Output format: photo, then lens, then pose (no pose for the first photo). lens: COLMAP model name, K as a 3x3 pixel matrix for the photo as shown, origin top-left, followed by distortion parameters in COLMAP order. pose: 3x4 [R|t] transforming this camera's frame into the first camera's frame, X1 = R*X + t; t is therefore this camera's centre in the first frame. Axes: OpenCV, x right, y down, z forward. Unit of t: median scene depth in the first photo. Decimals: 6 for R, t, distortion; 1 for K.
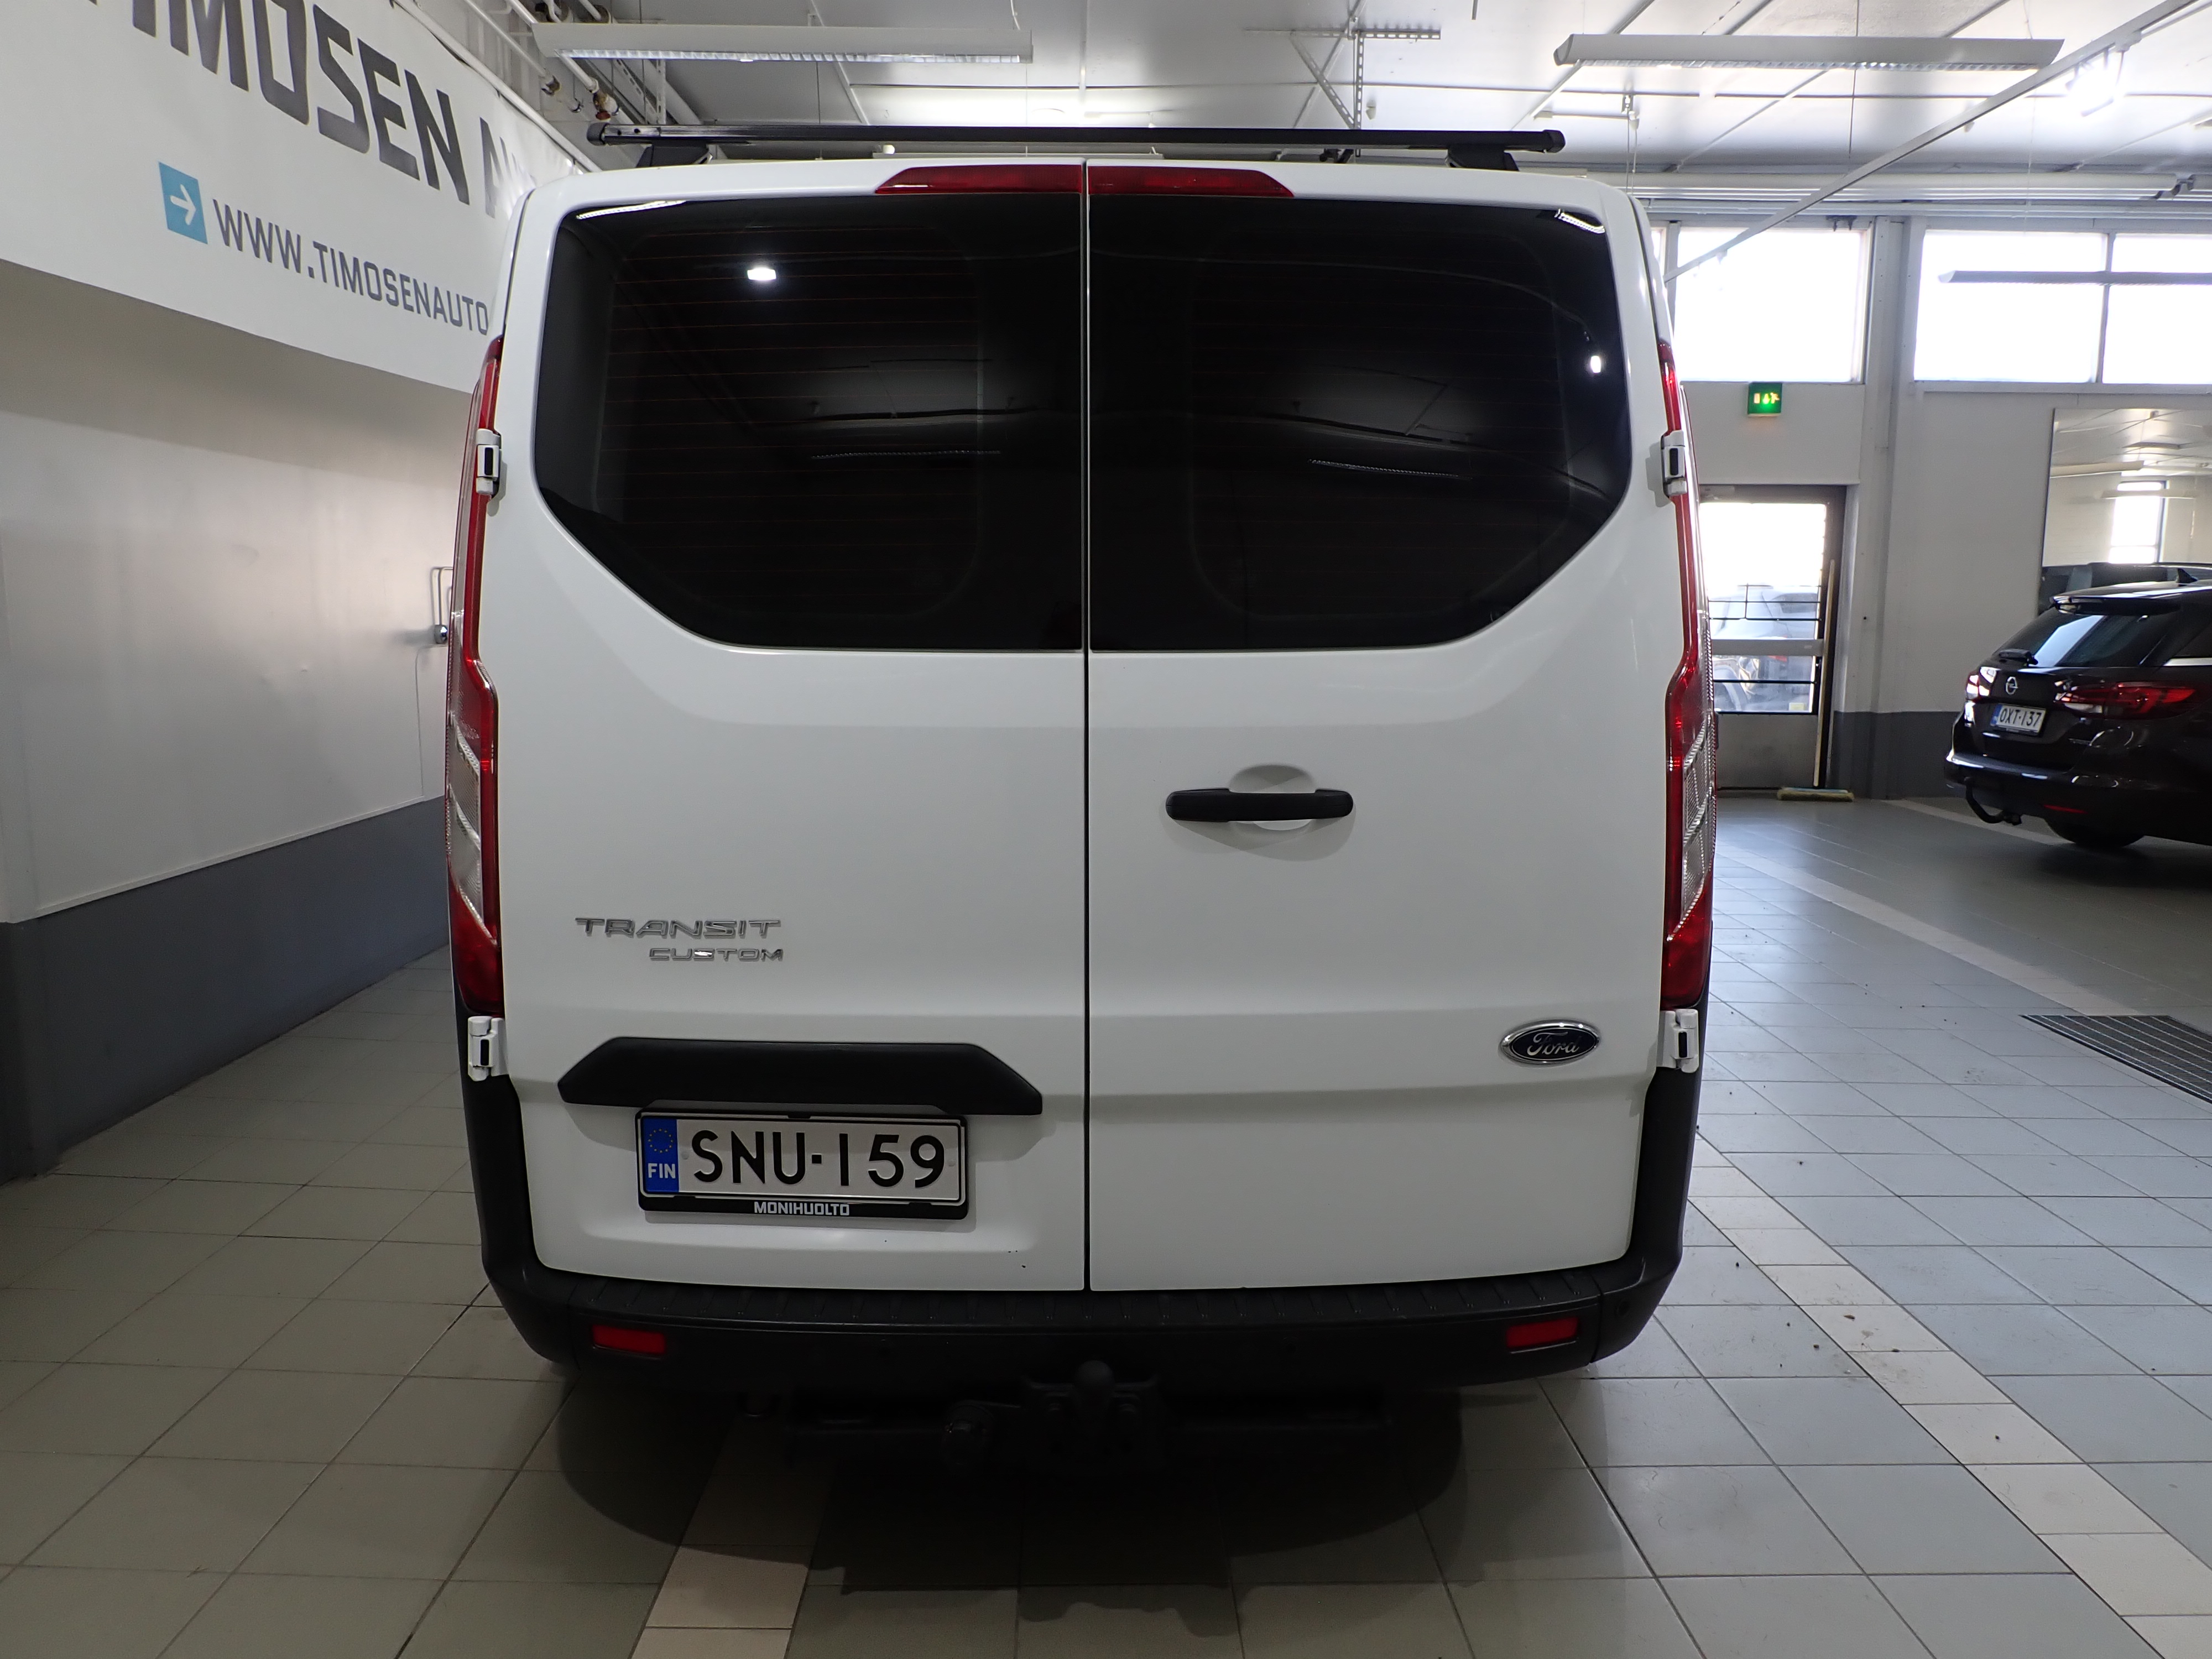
lens RADIAL K [[1622.1, 0, 1096.8], [0, 1622.1, 830.7], [0, 0, 1]] dist [-0.008890, -0.008600]
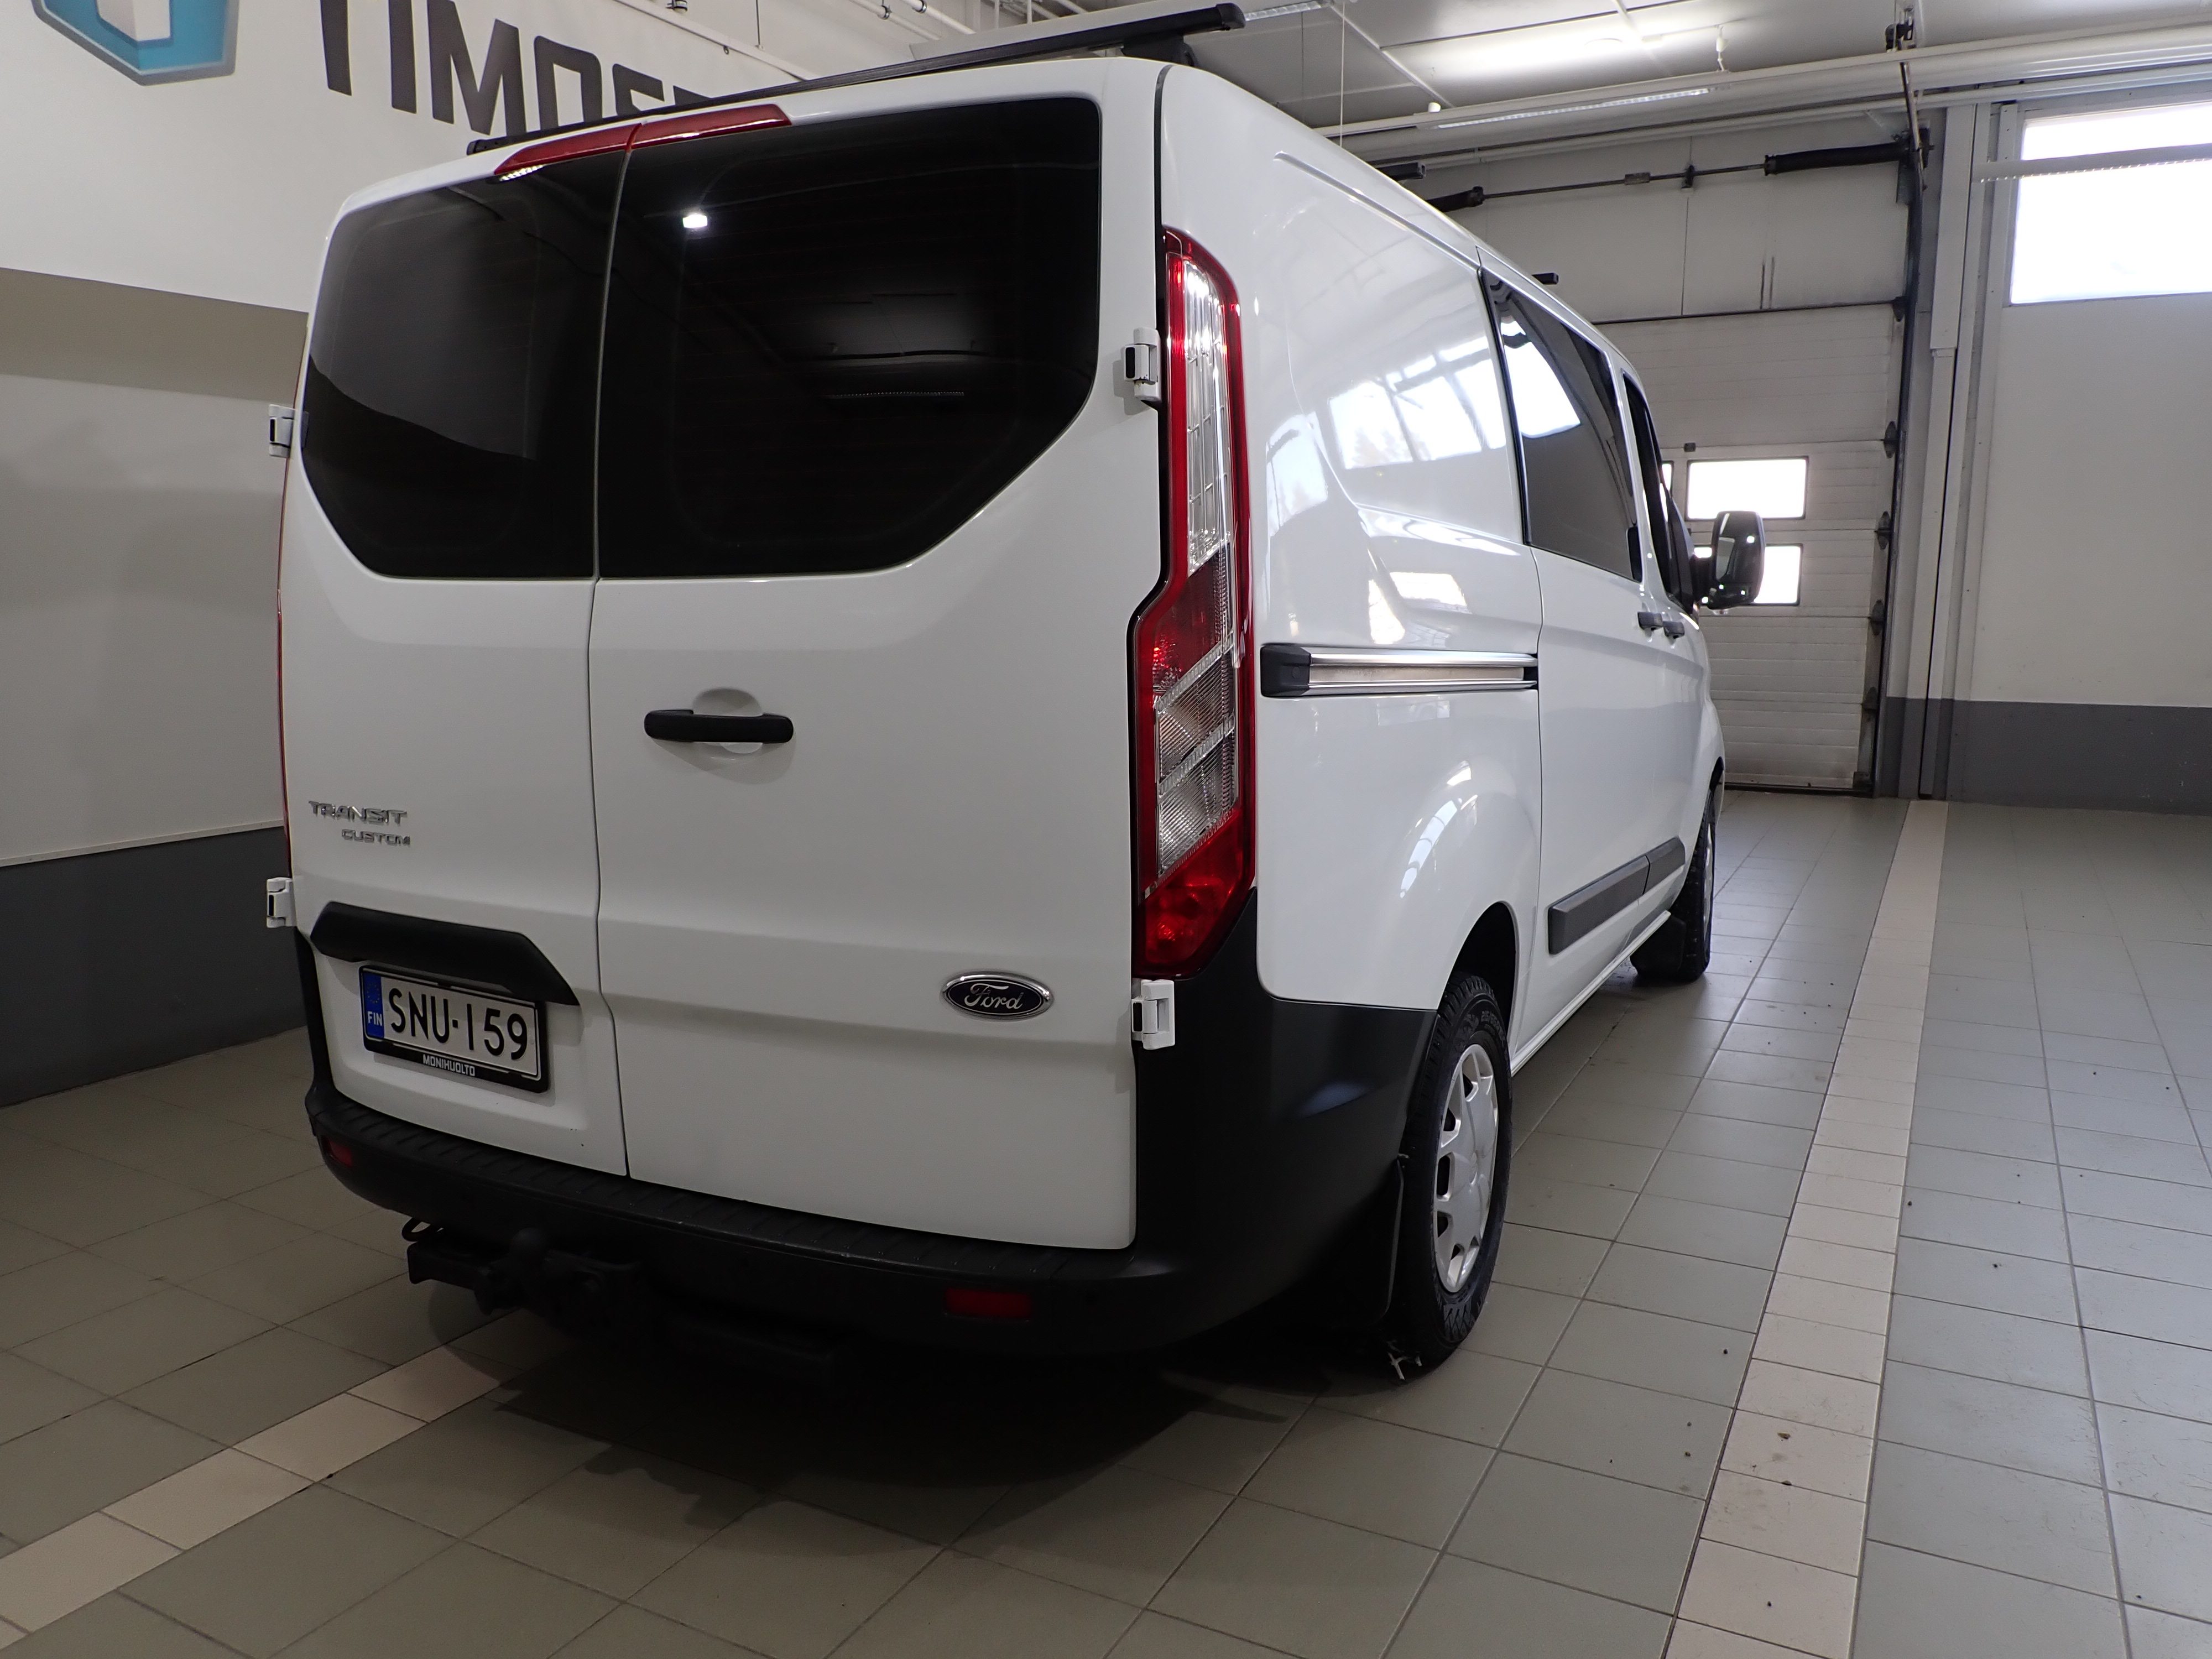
lens RADIAL K [[1622.1, 0, 1101.8], [0, 1622.1, 828.6], [0, 0, 1]] dist [-0.008890, -0.008600]
pose [[0.878007, 0.065818, -0.474100, 0.764296], [-0.061799, 0.997798, 0.024074, 0.007985], [0.474641, 0.008162, 0.880142, 0.202259]]
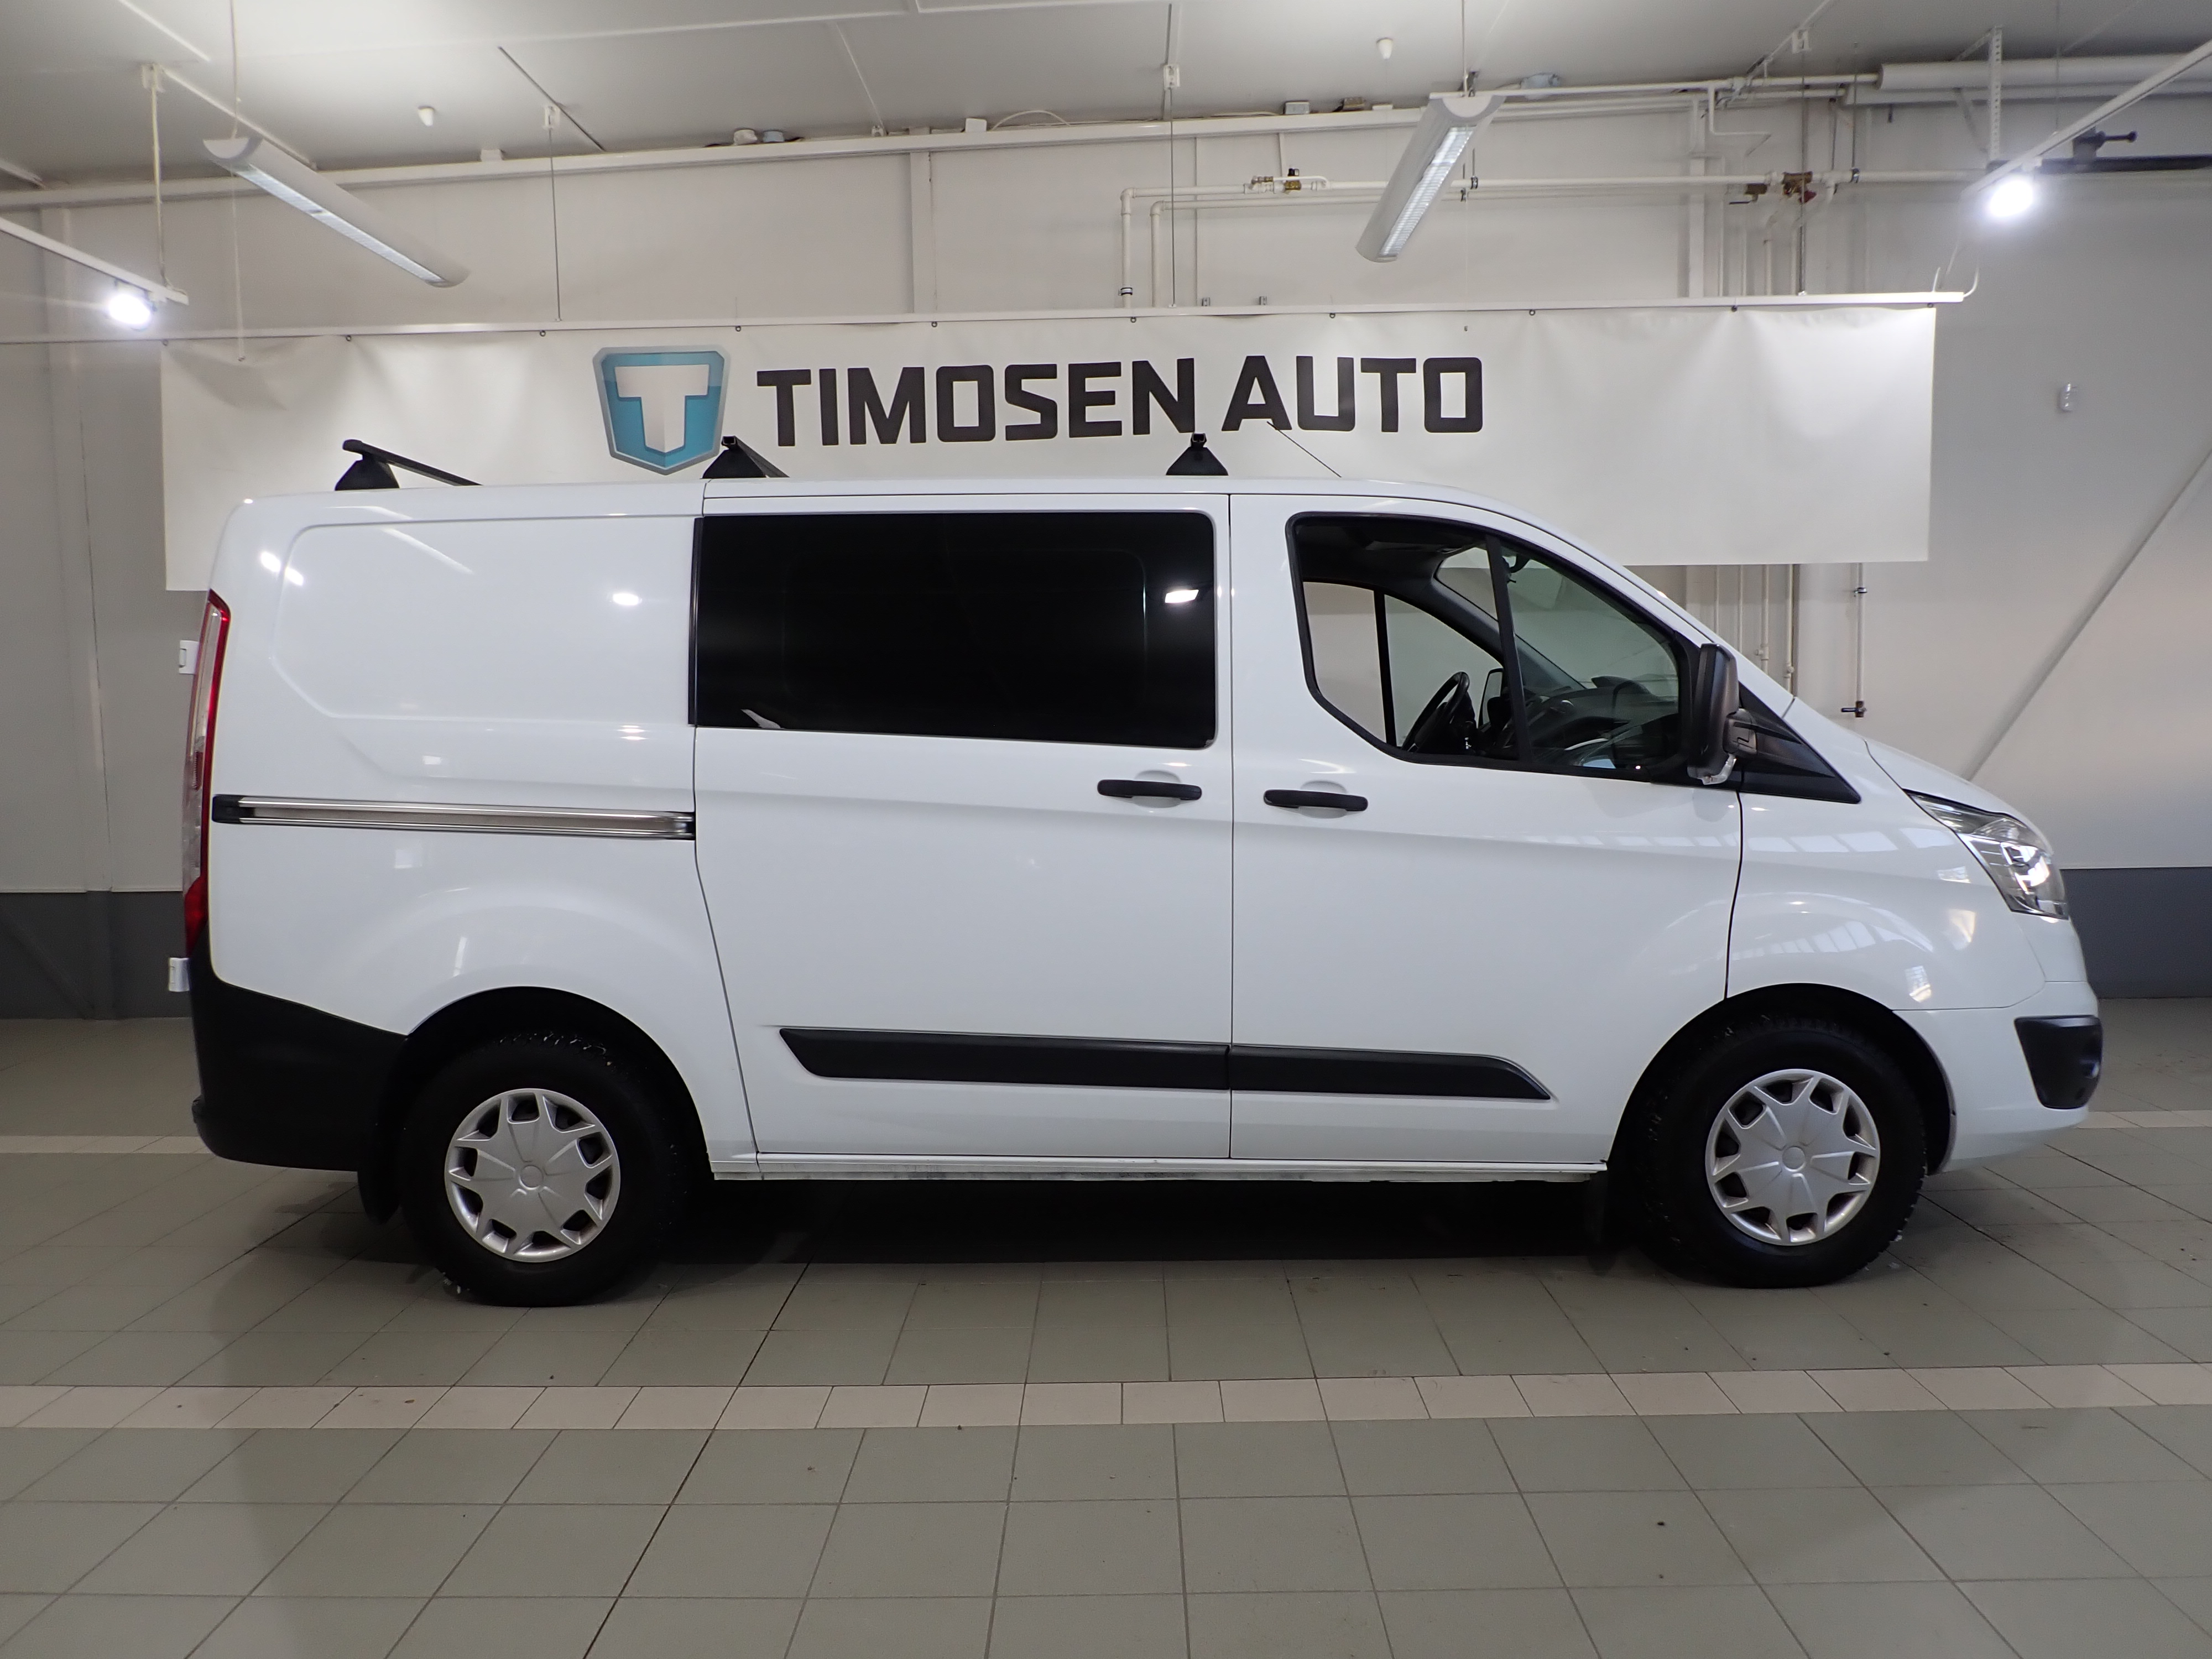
lens RADIAL K [[1622.1, 0, 1091.3], [0, 1622.1, 834.6], [0, 0, 1]] dist [-0.008890, -0.008600]
pose [[-0.024983, 0.073158, -0.997007, 2.137158], [-0.125247, 0.989231, 0.075726, -0.289723], [0.991811, 0.126764, -0.015551, 2.032471]]
